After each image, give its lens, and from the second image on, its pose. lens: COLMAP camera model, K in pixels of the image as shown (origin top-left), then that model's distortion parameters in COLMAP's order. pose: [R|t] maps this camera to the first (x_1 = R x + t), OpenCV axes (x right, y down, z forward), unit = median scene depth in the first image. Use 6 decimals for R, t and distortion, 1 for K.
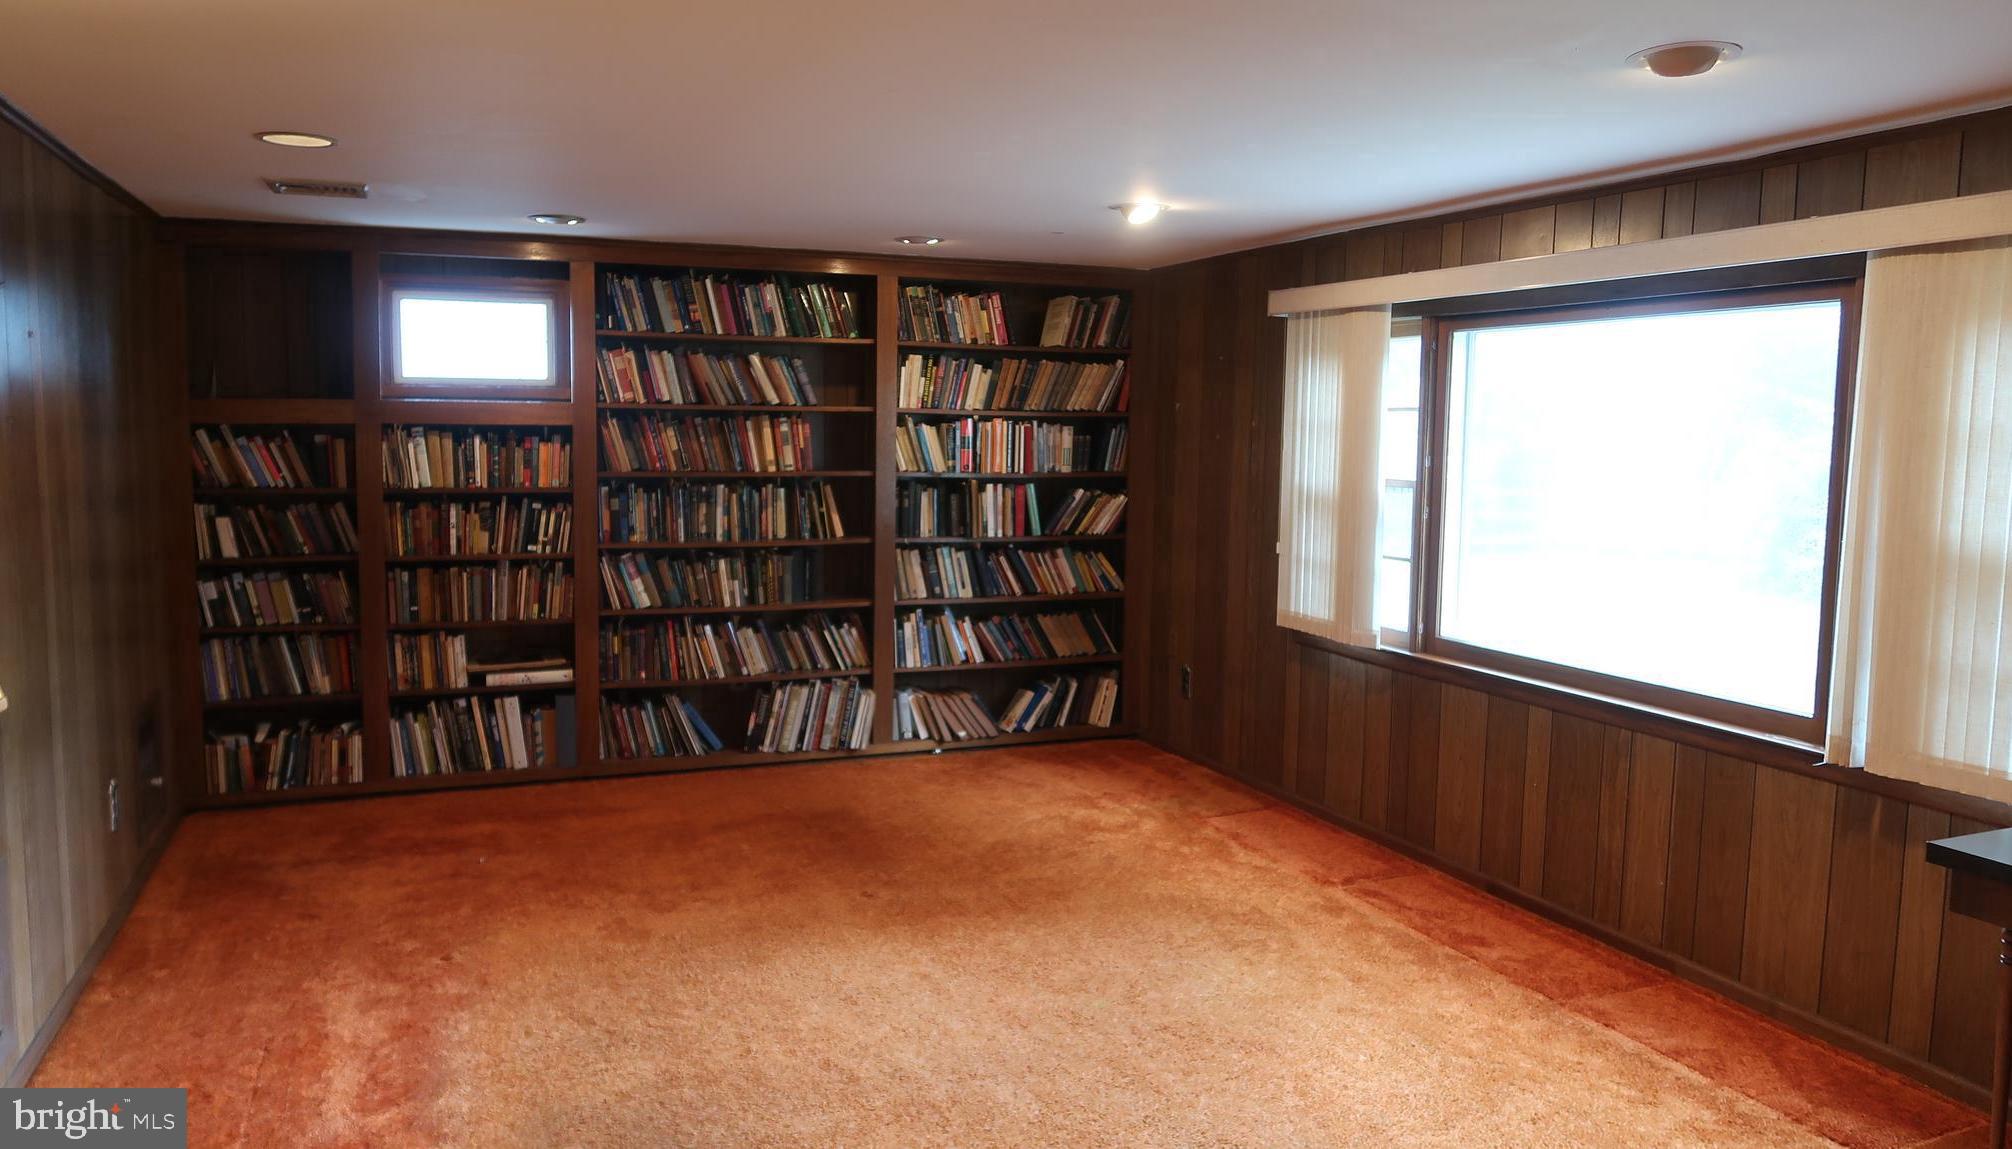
lens RADIAL K [[1449.7, 0, 1006.0], [0, 1449.7, 574.5], [0, 0, 1]] dist [0.000417, 0.000253]
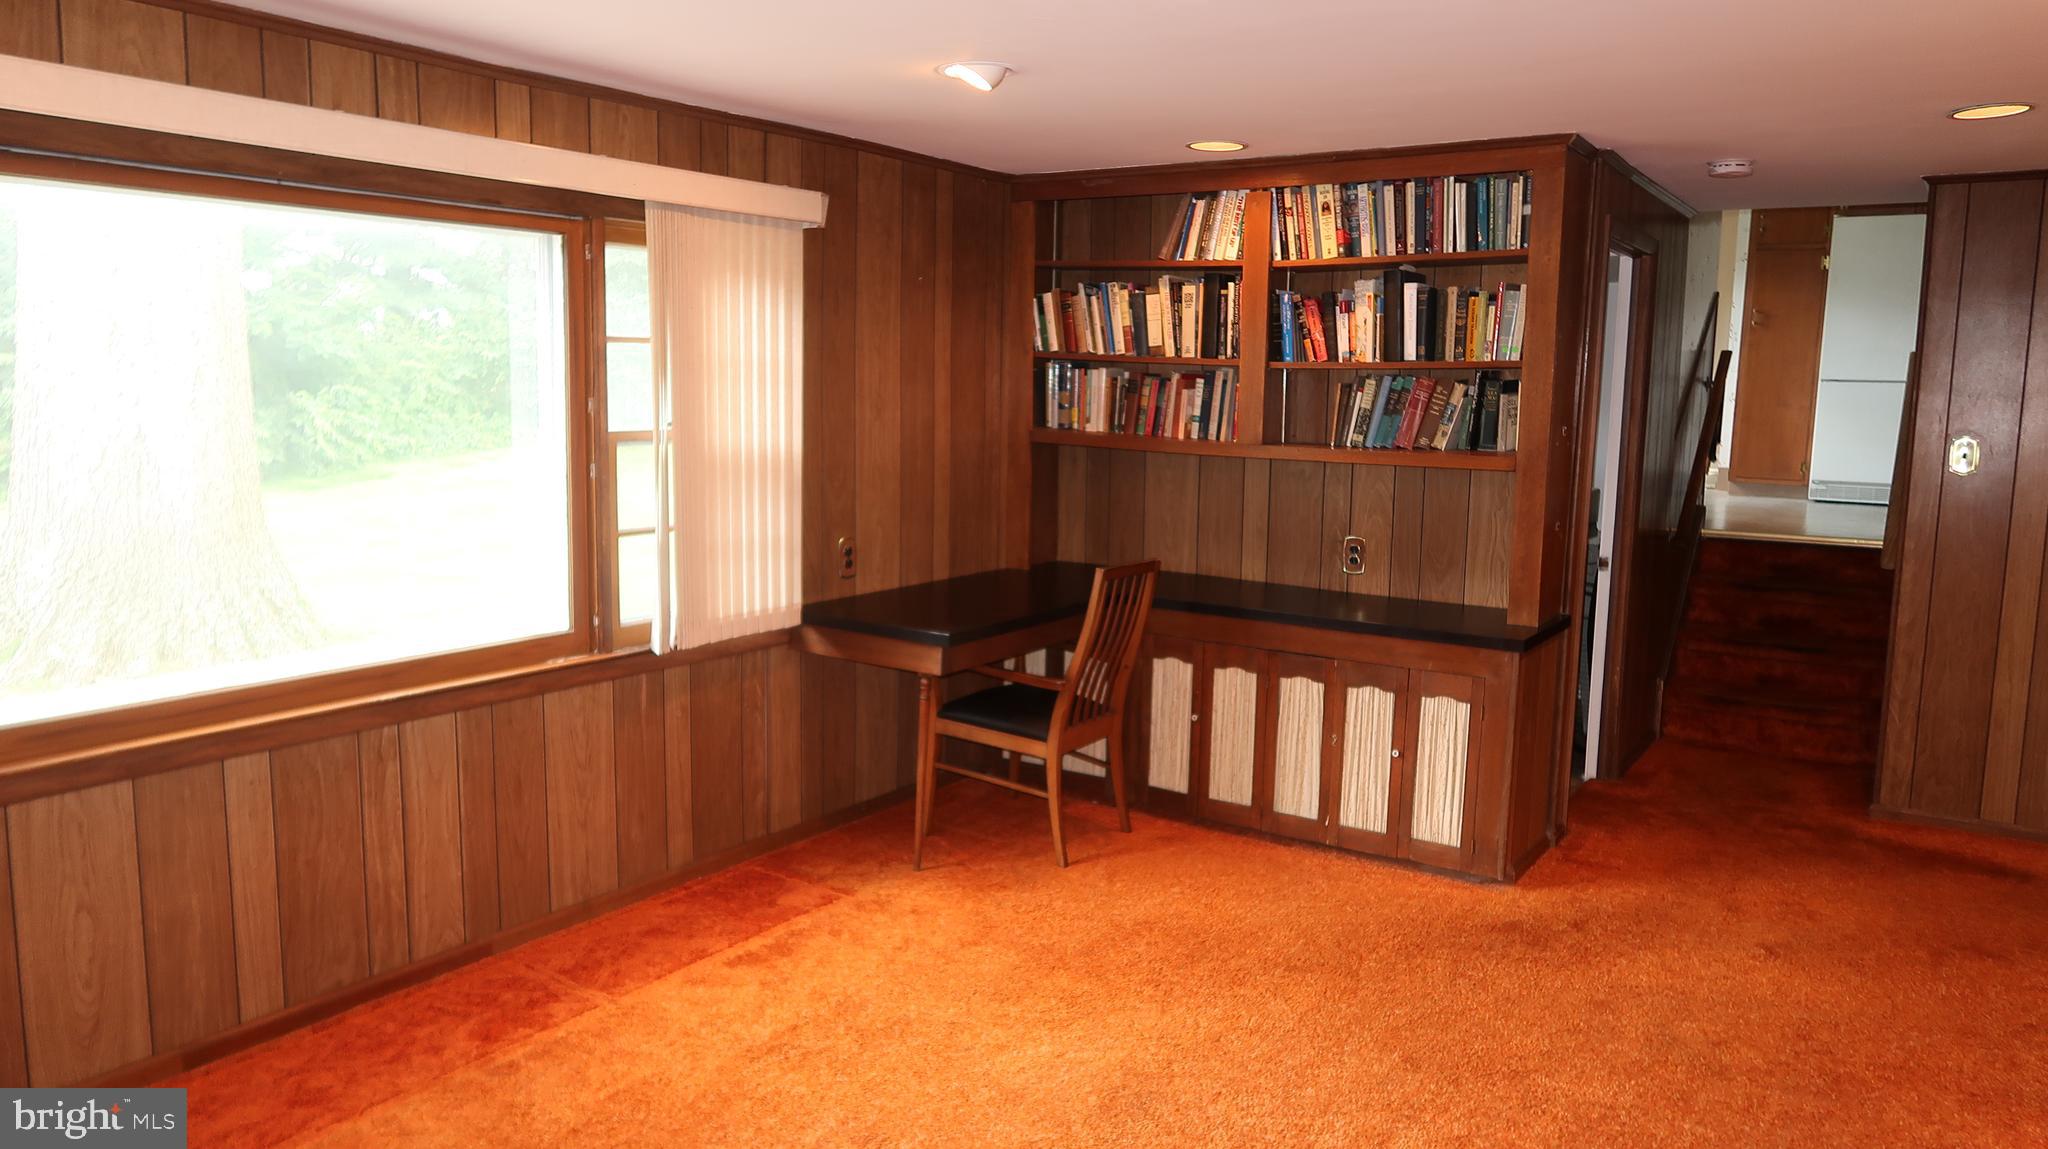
lens RADIAL K [[1437.2, 0, 1024.0], [0, 1437.2, 574.5], [0, 0, 1]] dist [0.000607, 0.001408]
pose [[-0.558943, -0.134733, 0.818187, -0.457158], [0.061822, 0.977194, 0.203151, -0.128629], [-0.826898, 0.164132, -0.537866, 1.228152]]
